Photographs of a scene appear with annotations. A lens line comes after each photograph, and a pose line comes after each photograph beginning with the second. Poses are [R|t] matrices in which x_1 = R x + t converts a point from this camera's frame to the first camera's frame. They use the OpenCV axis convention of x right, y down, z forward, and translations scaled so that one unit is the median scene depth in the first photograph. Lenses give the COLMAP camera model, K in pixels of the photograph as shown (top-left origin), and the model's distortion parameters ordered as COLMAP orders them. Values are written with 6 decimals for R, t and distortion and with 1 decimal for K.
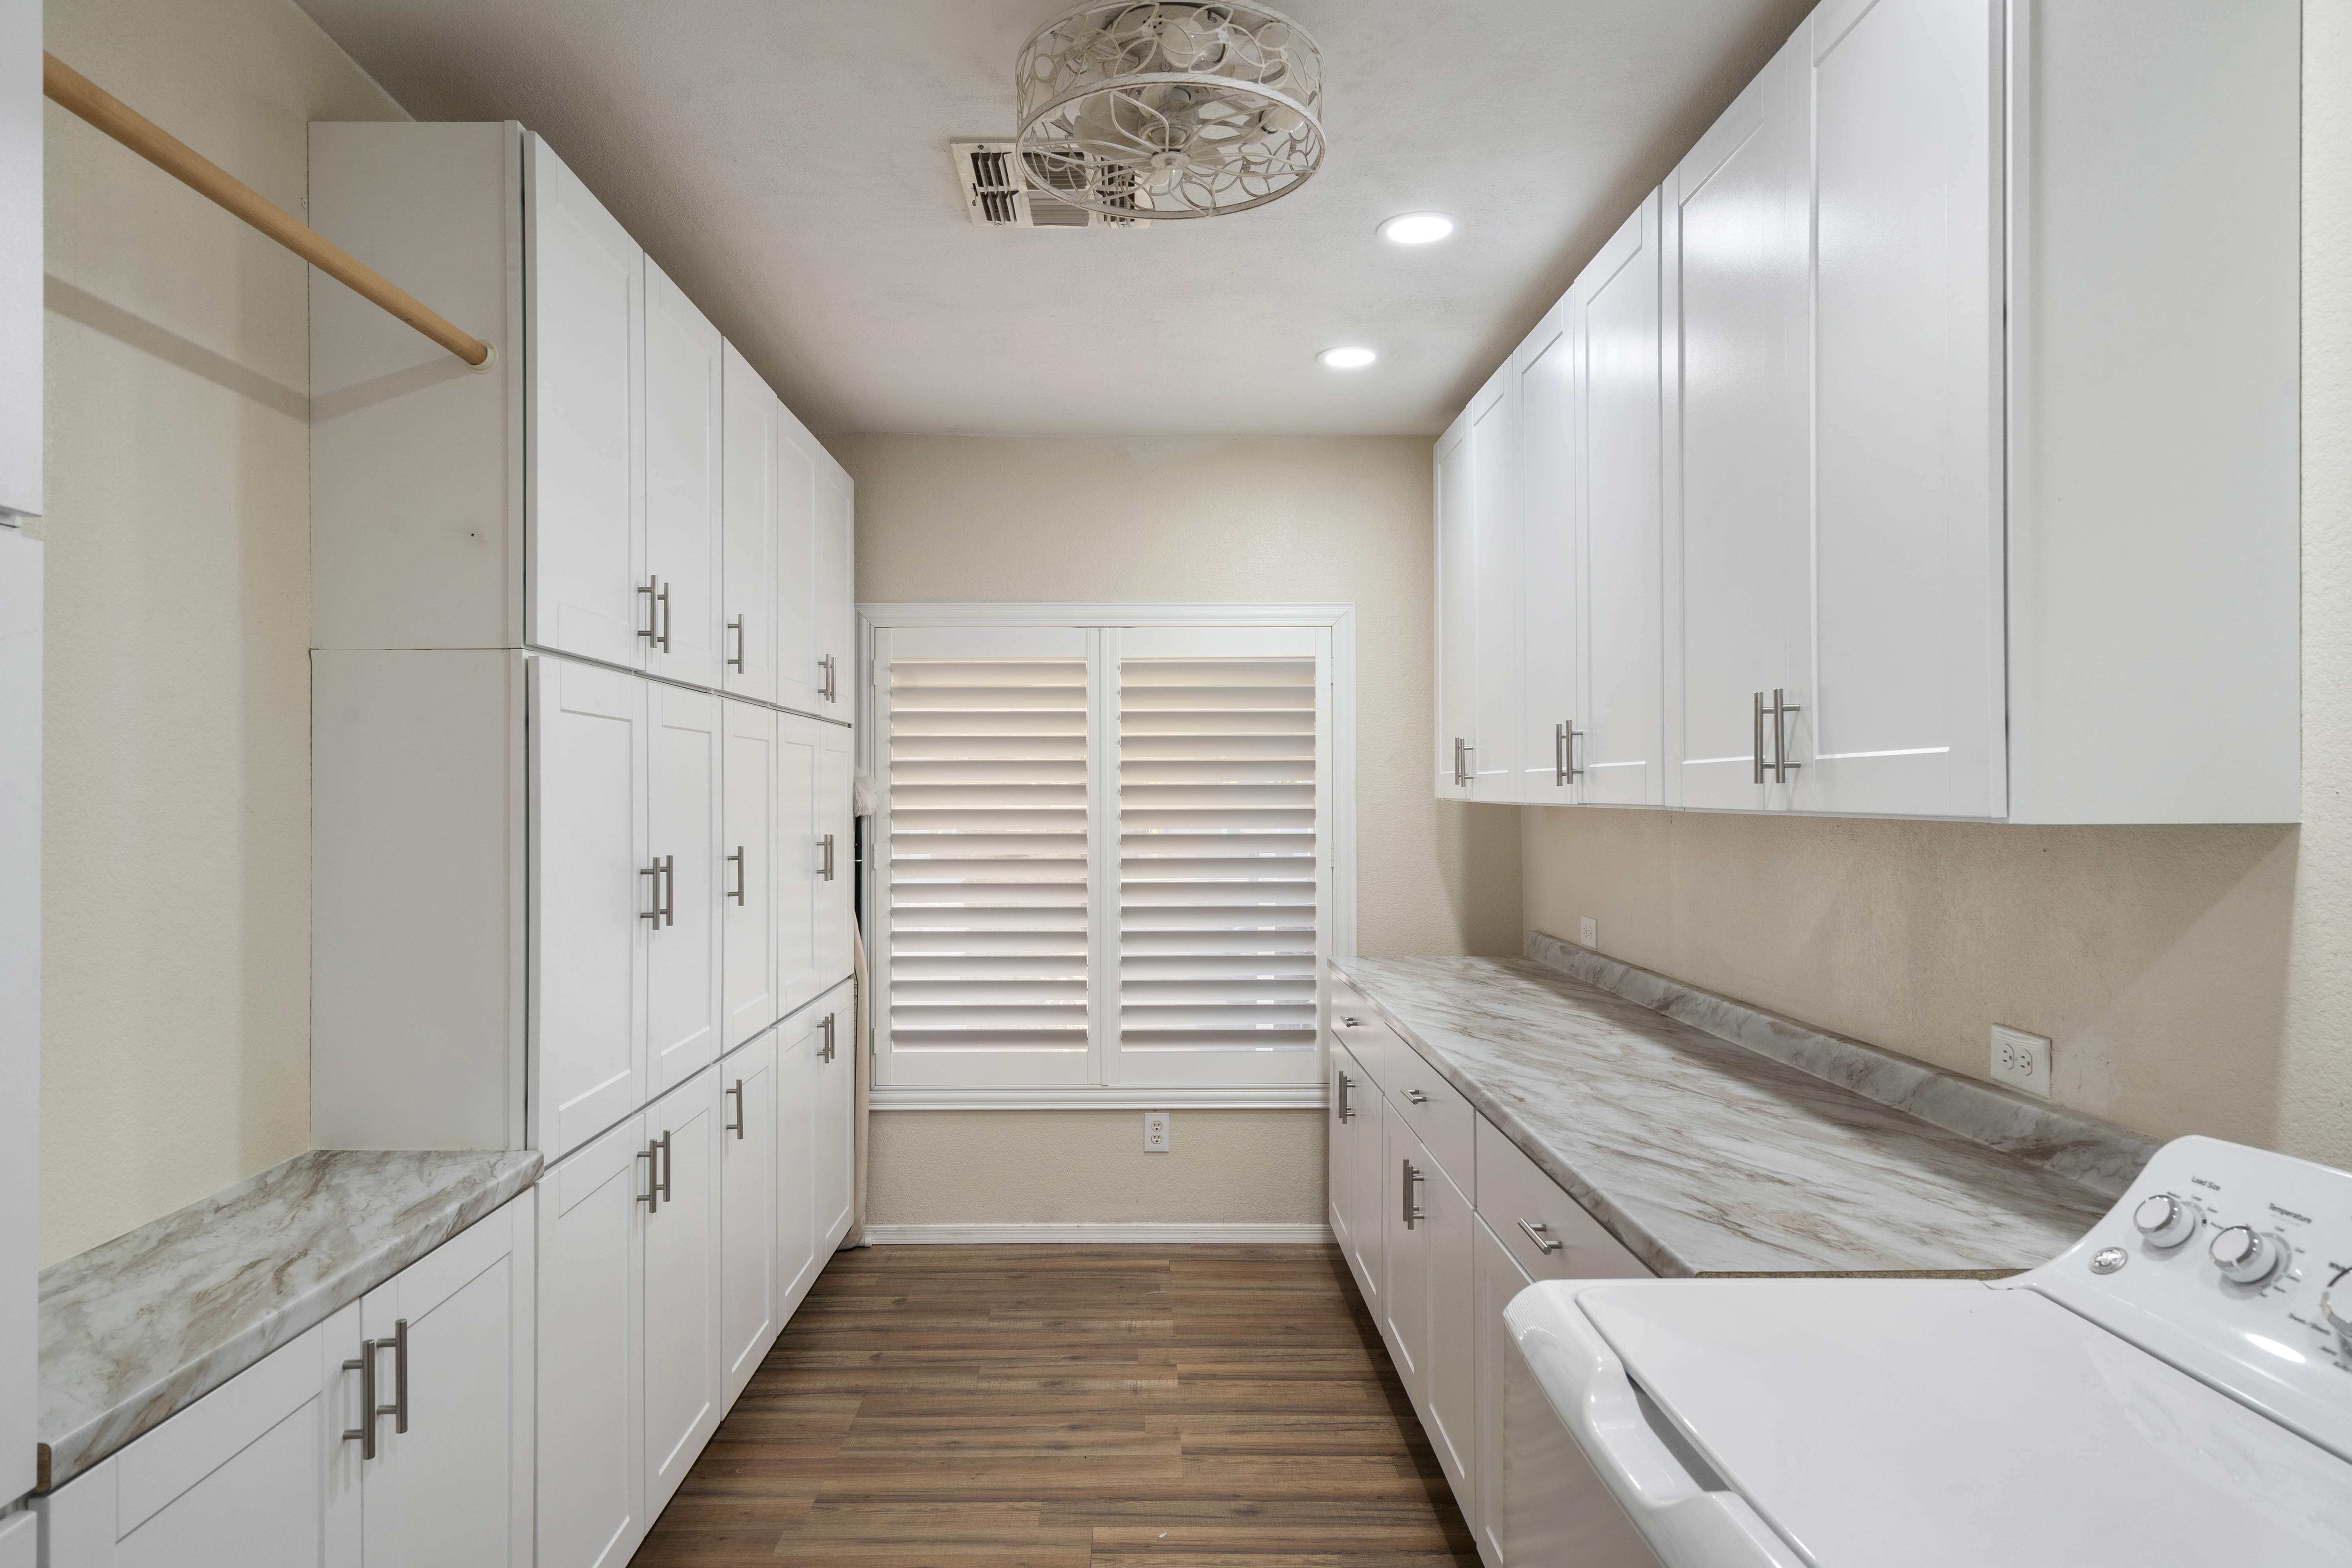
lens RADIAL K [[1398.6, 0, 1182.1], [0, 1398.6, 791.5], [0, 0, 1]] dist [0.009068, 0.000219]
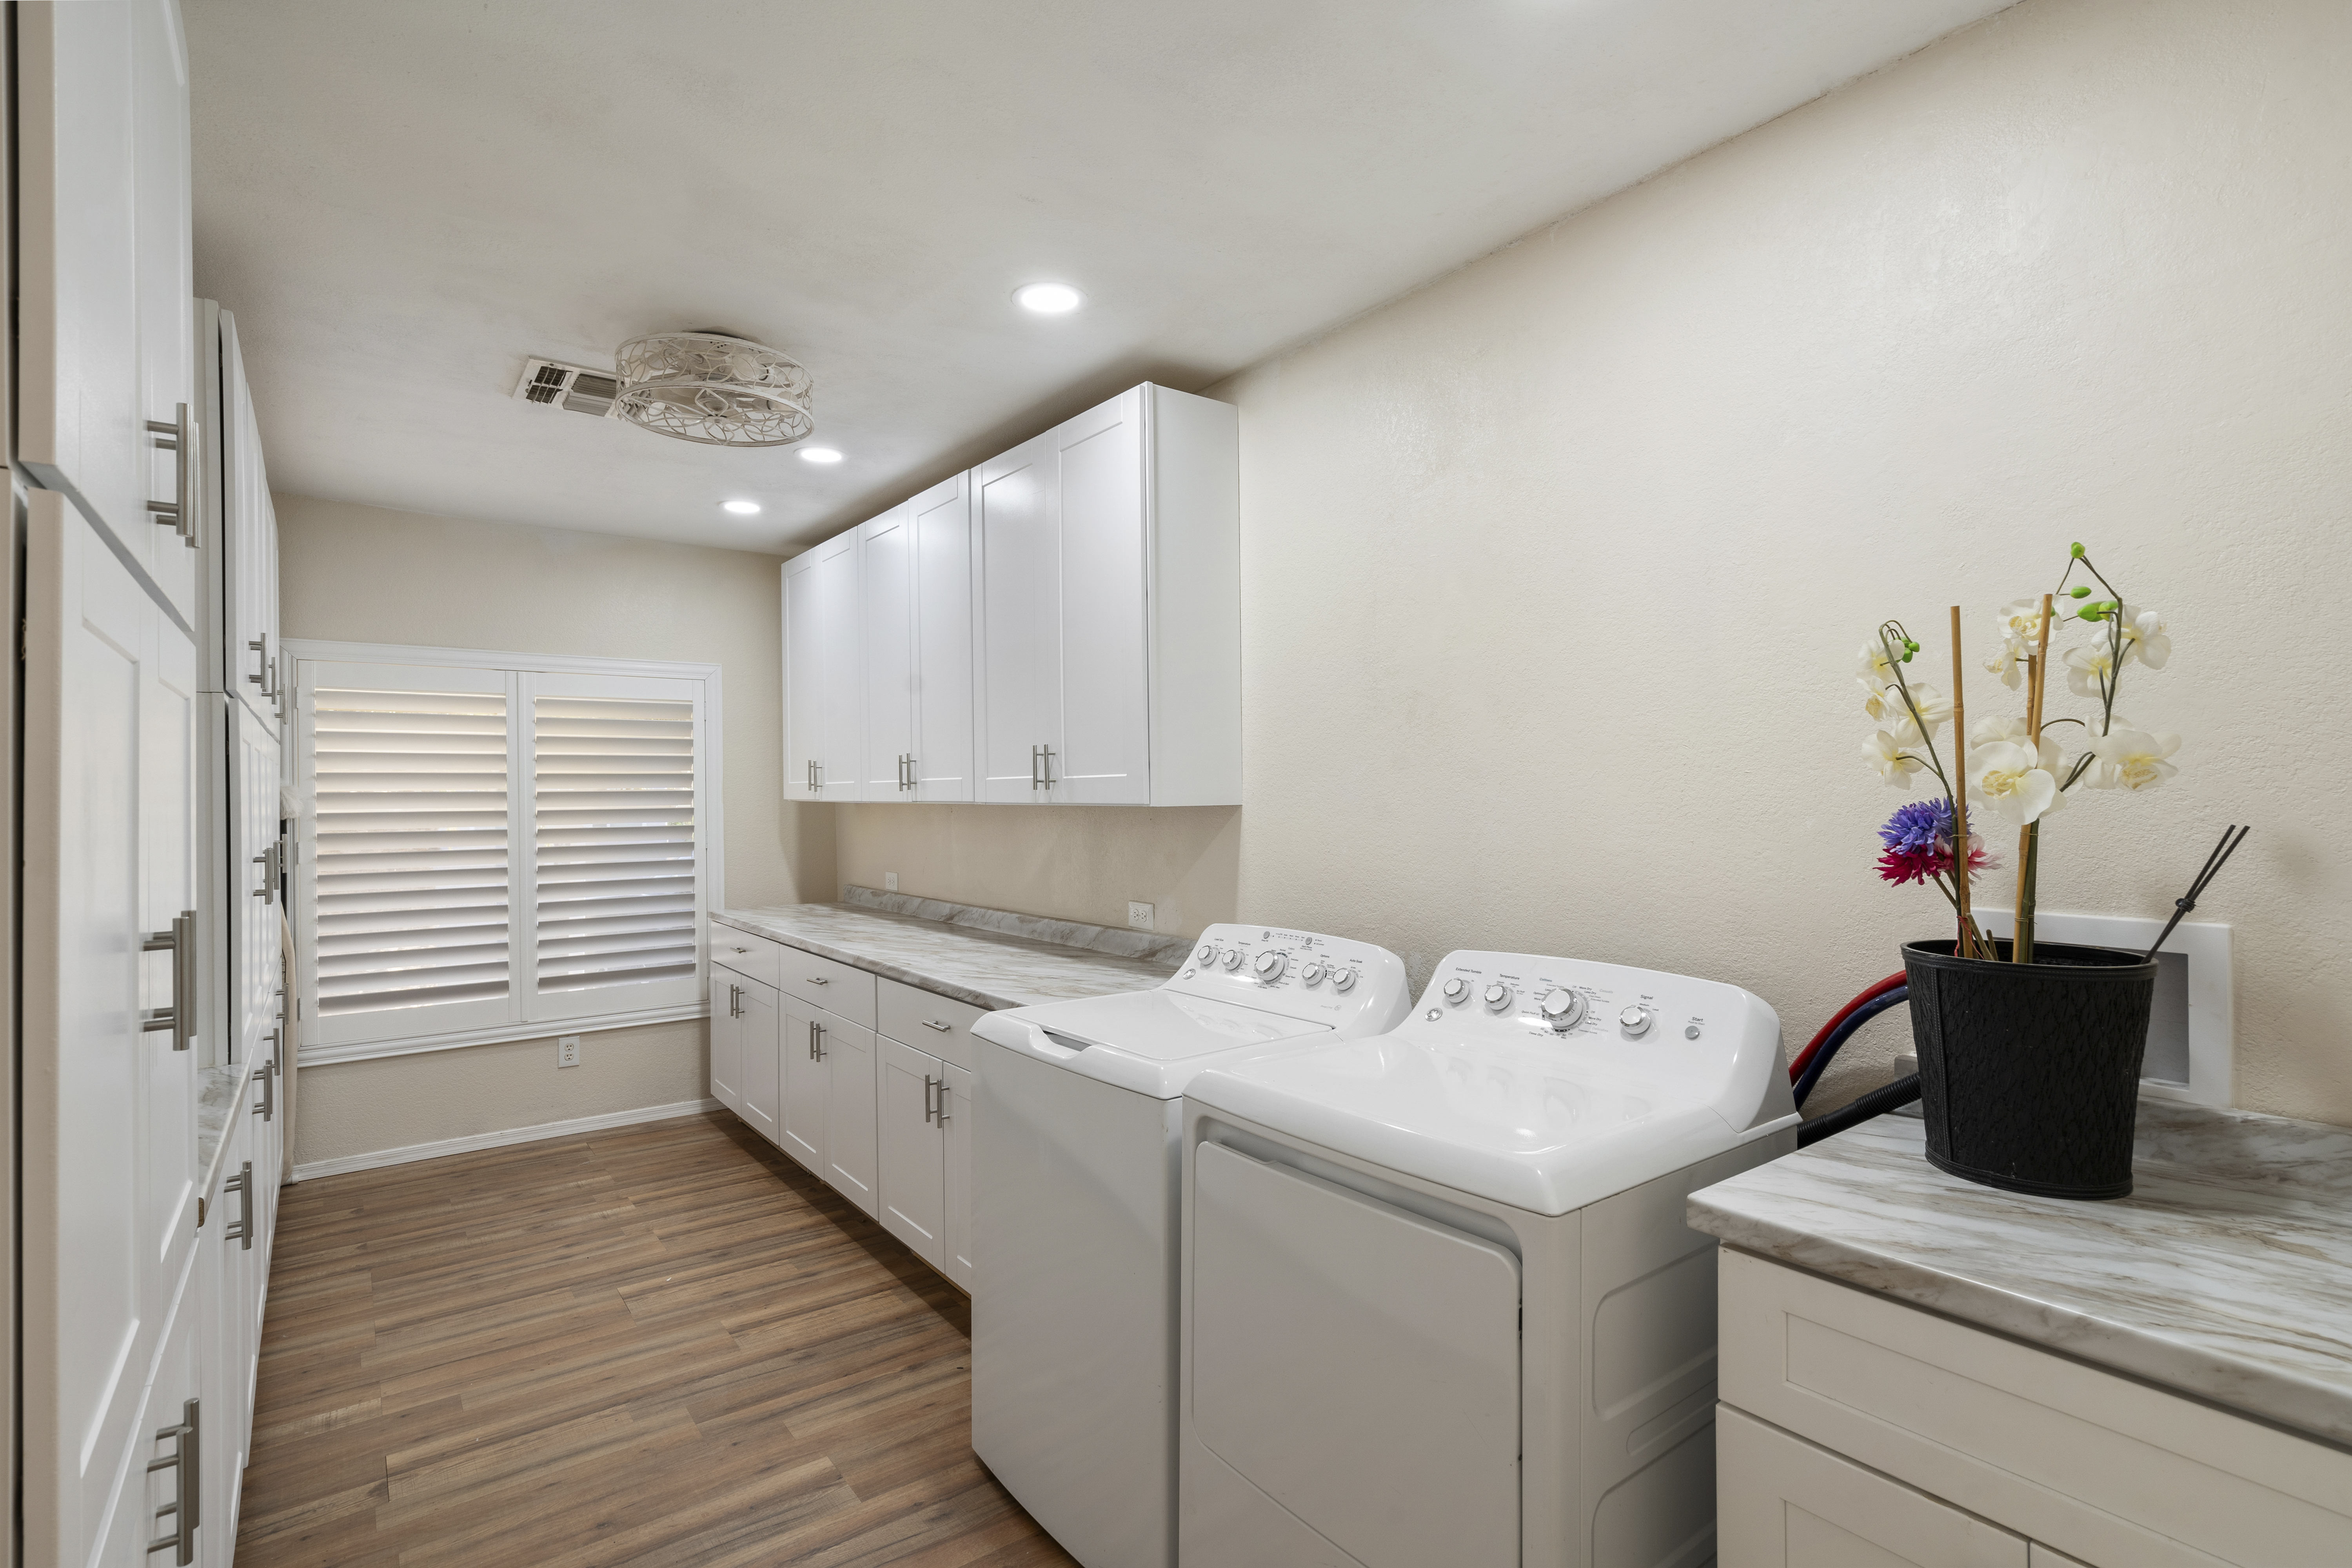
lens RADIAL K [[1080.7, 0, 1226.5], [0, 1080.7, 780.7], [0, 0, 1]] dist [-0.001234, -0.000201]
pose [[0.777109, 0.000445, 0.629366, -0.244034], [0.006833, 0.999935, -0.009145, -0.001835], [-0.629329, 0.011407, 0.777055, -0.268003]]
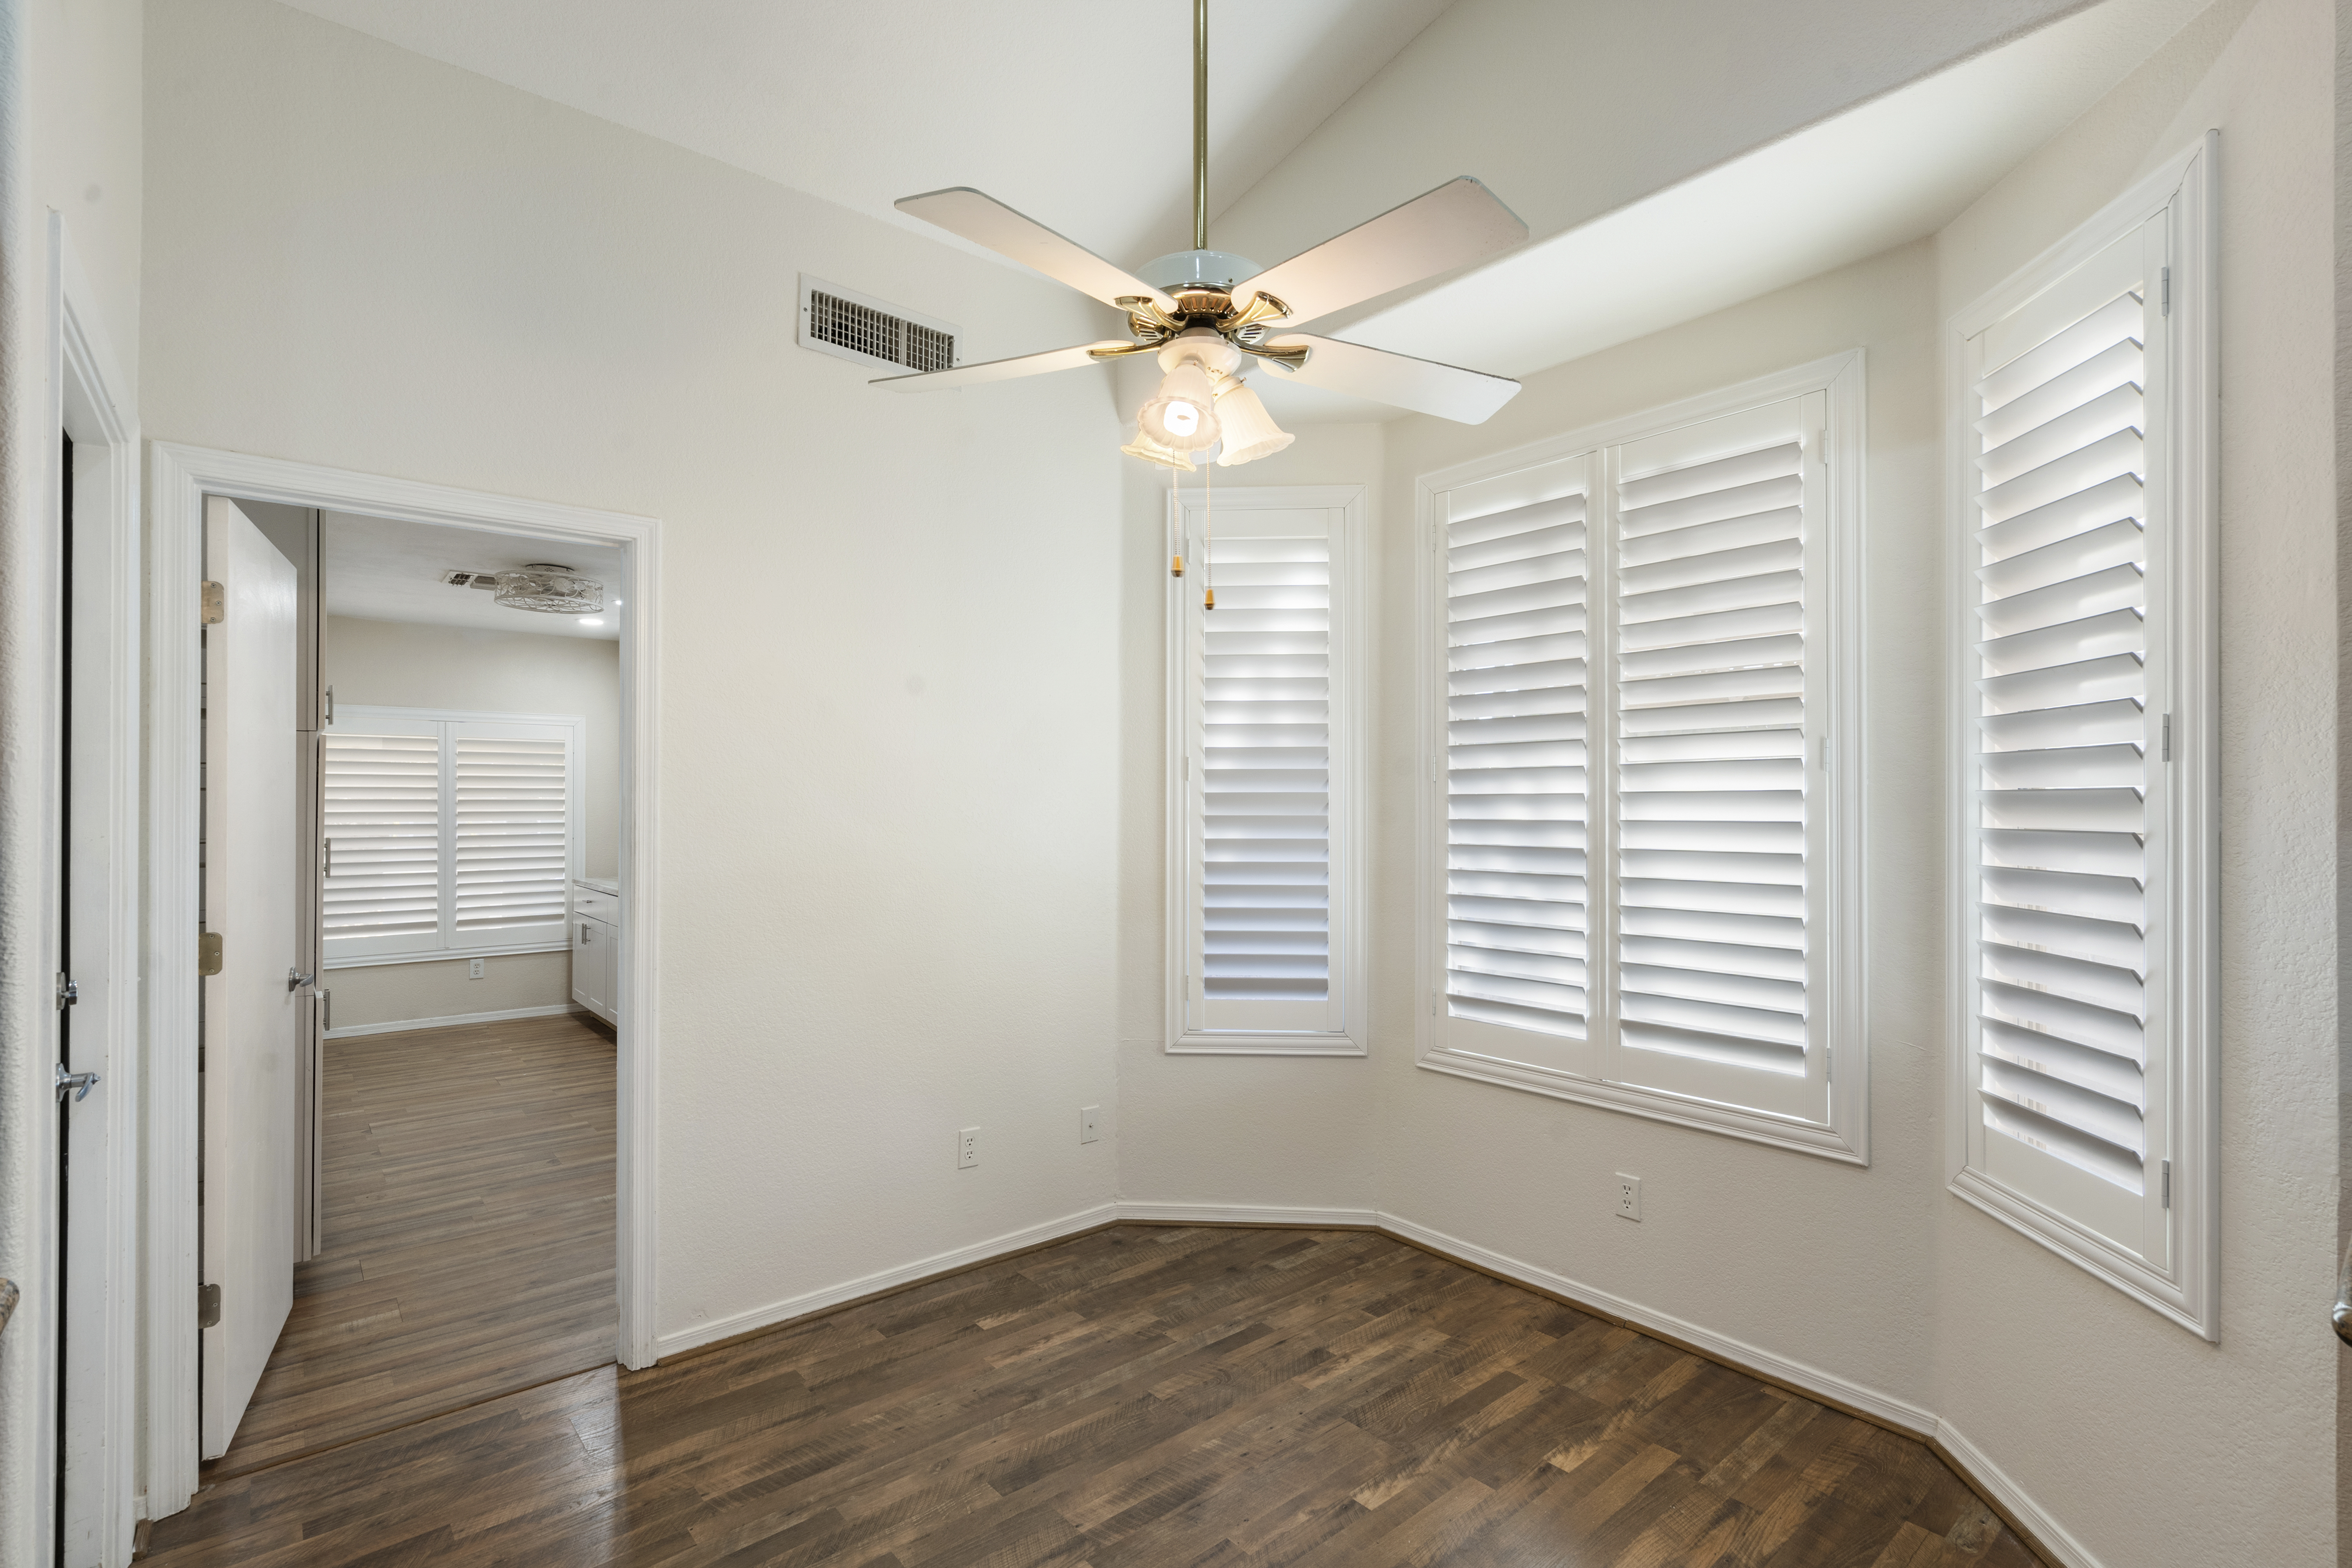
lens RADIAL K [[1080.8, 0, 1217.2], [0, 1080.8, 782.6], [0, 0, 1]] dist [-0.001234, -0.000201]
pose [[0.756917, 0.011321, 0.653413, -0.321388], [-0.001508, 0.999878, -0.015577, -0.009477], [-0.653510, 0.010805, 0.756841, -1.265200]]
